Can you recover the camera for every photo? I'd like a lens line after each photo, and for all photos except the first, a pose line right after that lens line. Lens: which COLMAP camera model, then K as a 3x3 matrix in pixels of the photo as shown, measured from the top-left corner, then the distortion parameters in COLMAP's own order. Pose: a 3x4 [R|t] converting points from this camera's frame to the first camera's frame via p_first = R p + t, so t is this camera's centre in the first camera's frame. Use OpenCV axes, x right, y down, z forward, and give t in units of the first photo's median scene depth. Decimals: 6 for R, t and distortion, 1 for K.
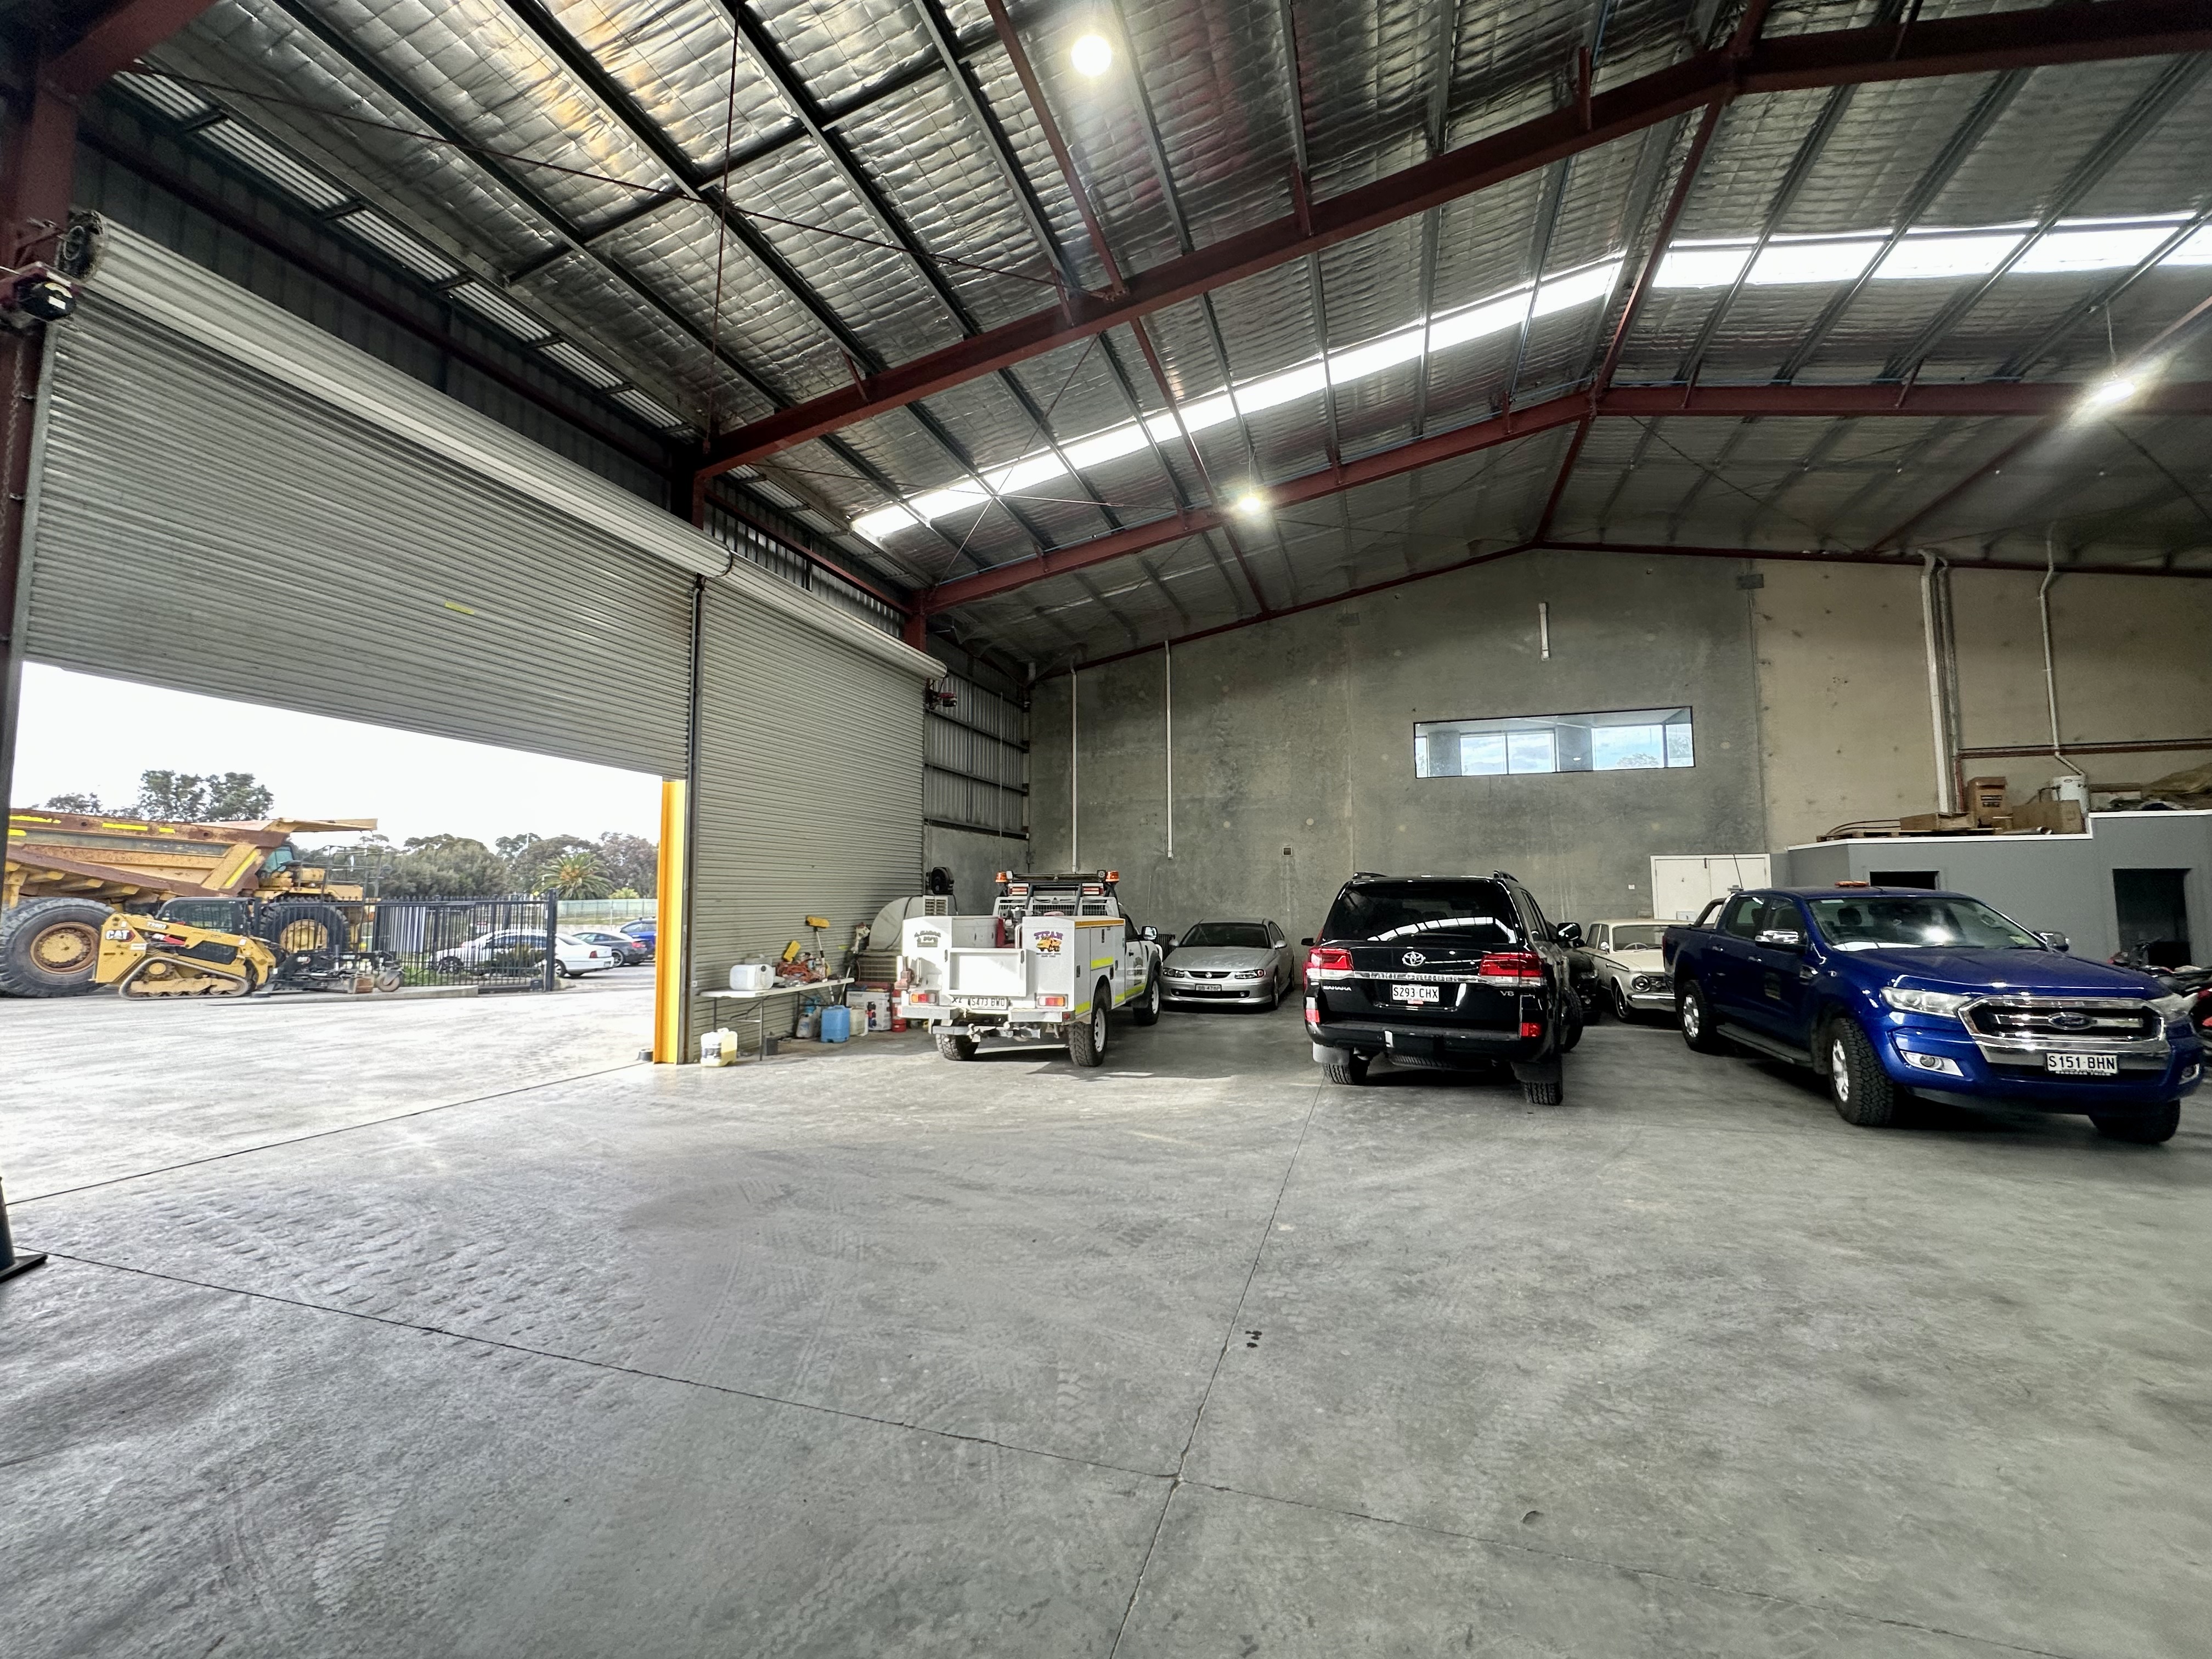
lens RADIAL K [[888.0, 0, 1106.0], [0, 888.0, 829.5], [0, 0, 1]] dist [0.000393, 0.000041]
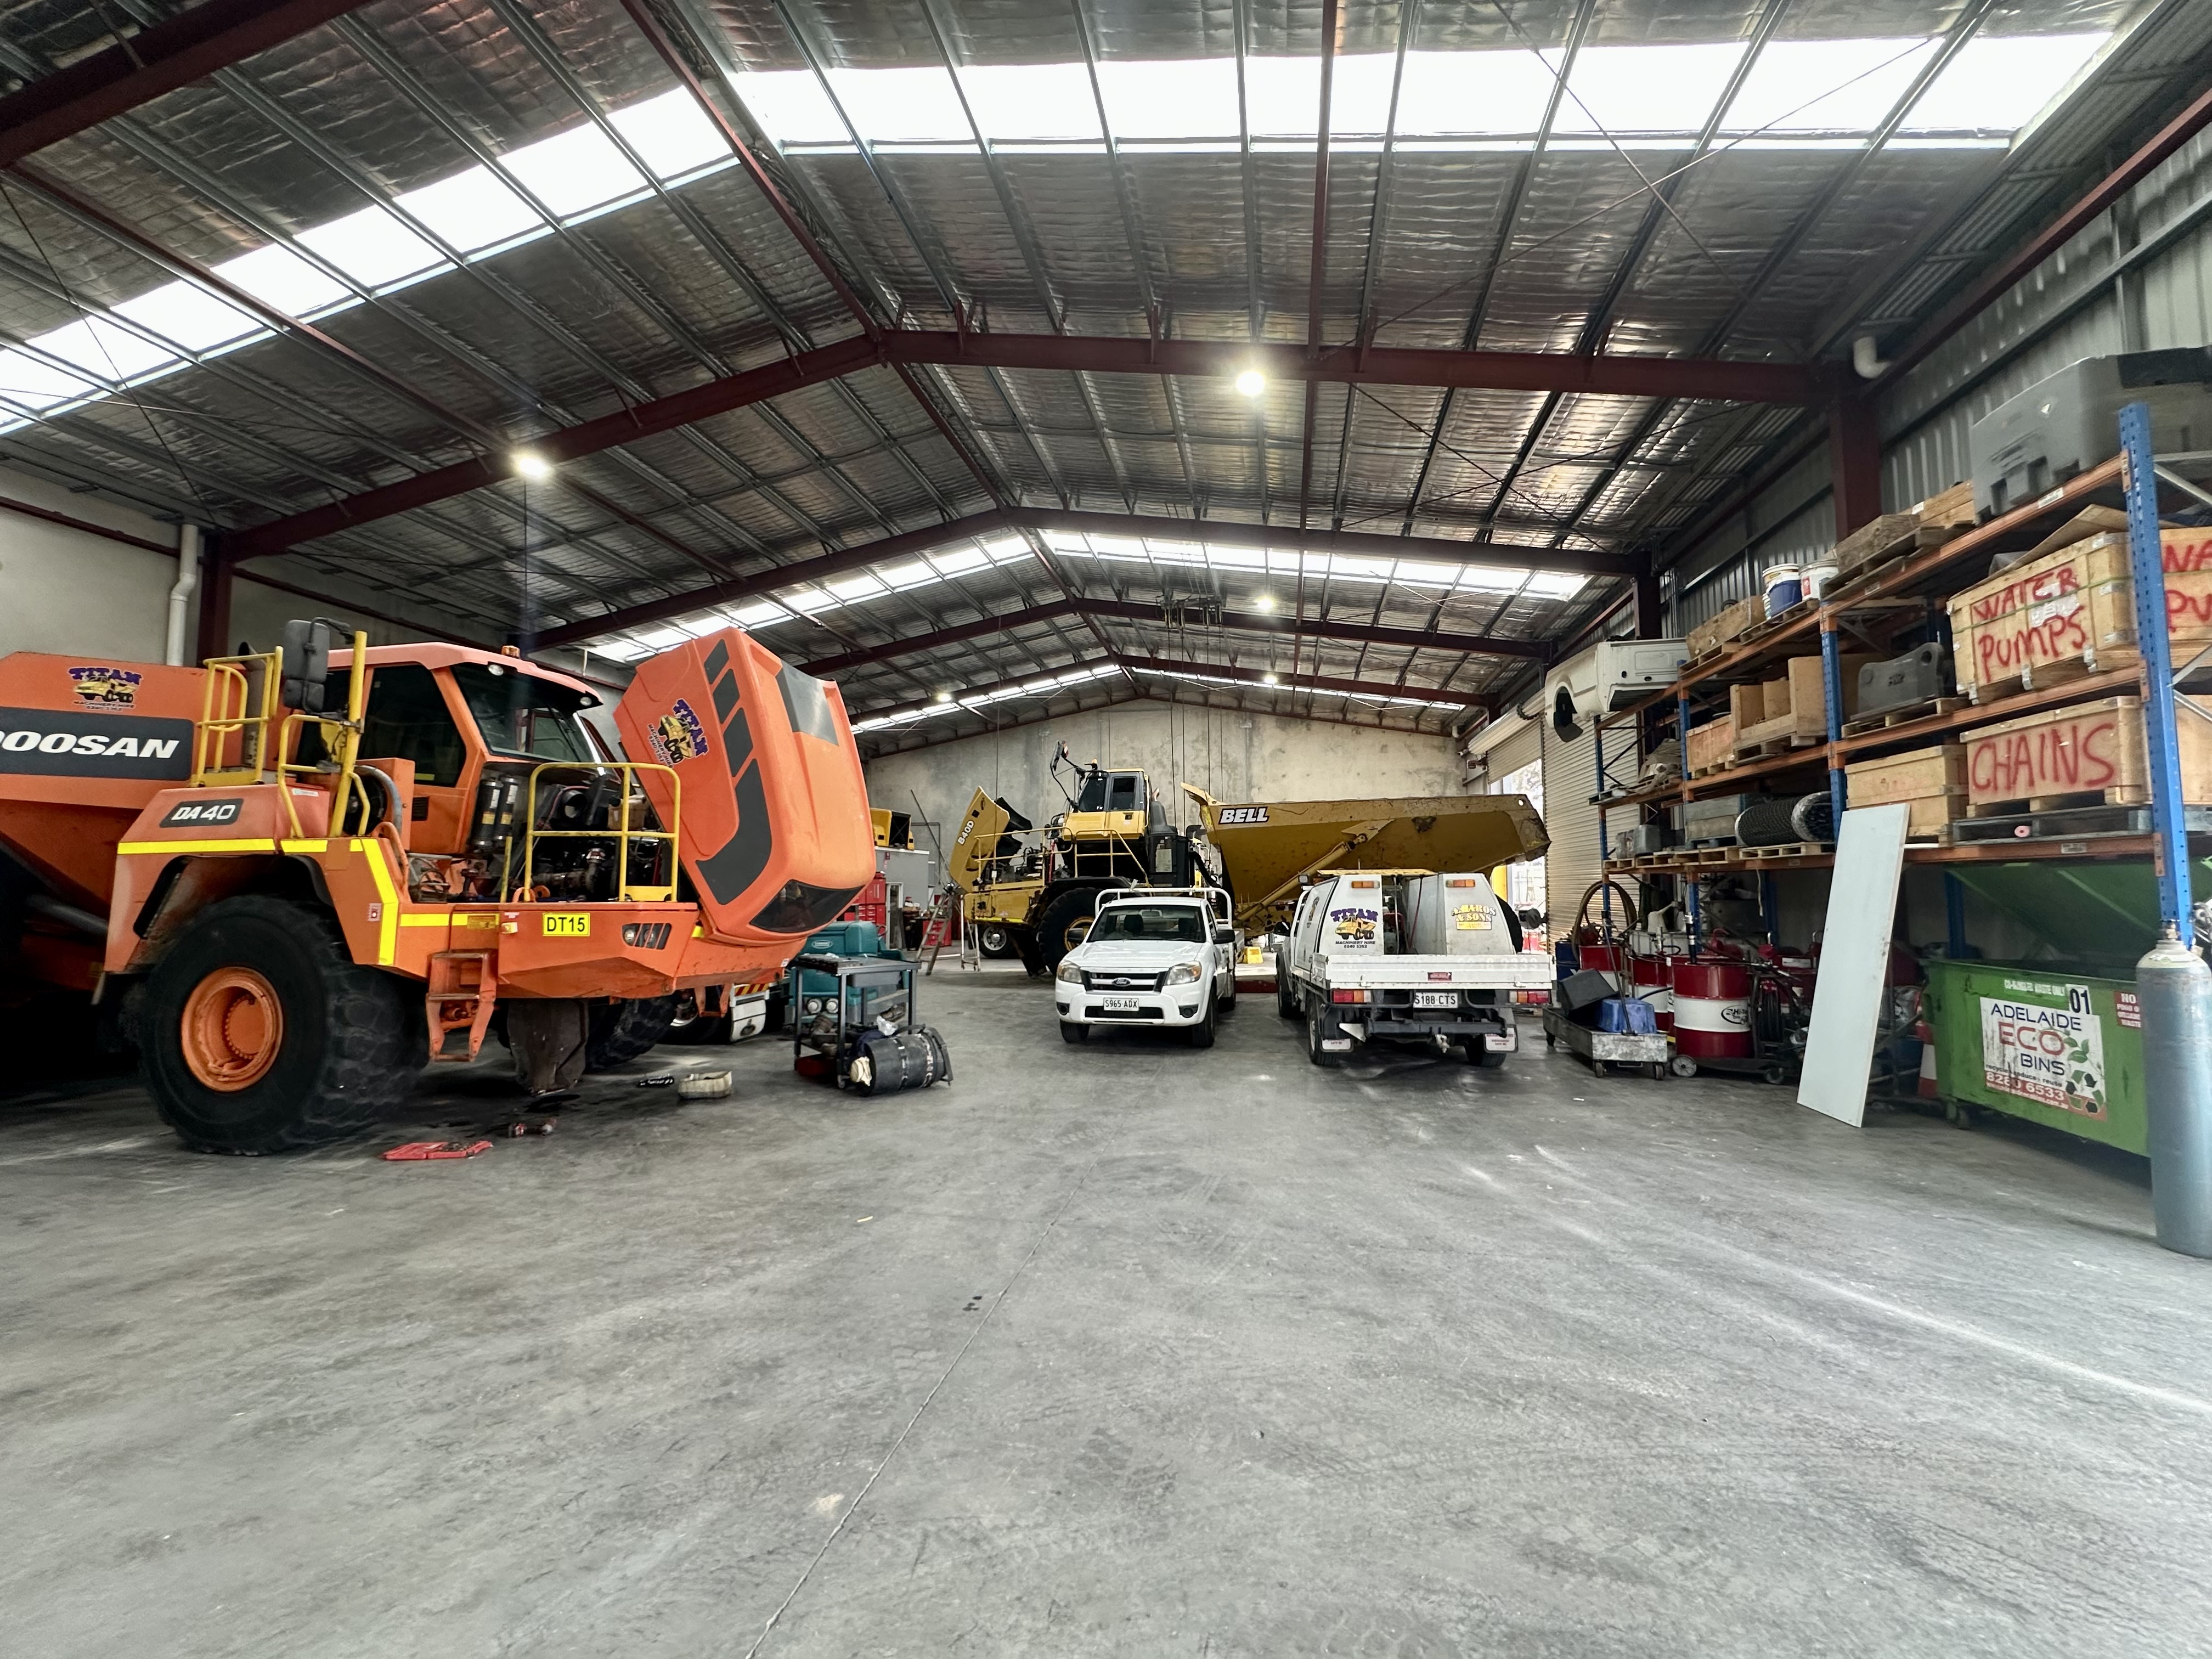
lens RADIAL K [[888.0, 0, 1106.0], [0, 888.0, 829.5], [0, 0, 1]] dist [0.000393, 0.000041]
pose [[-0.994028, 0.000978, -0.109119, 0.122166], [0.016615, 0.989657, -0.142489, 0.163749], [0.107851, -0.143451, -0.983763, 2.117132]]
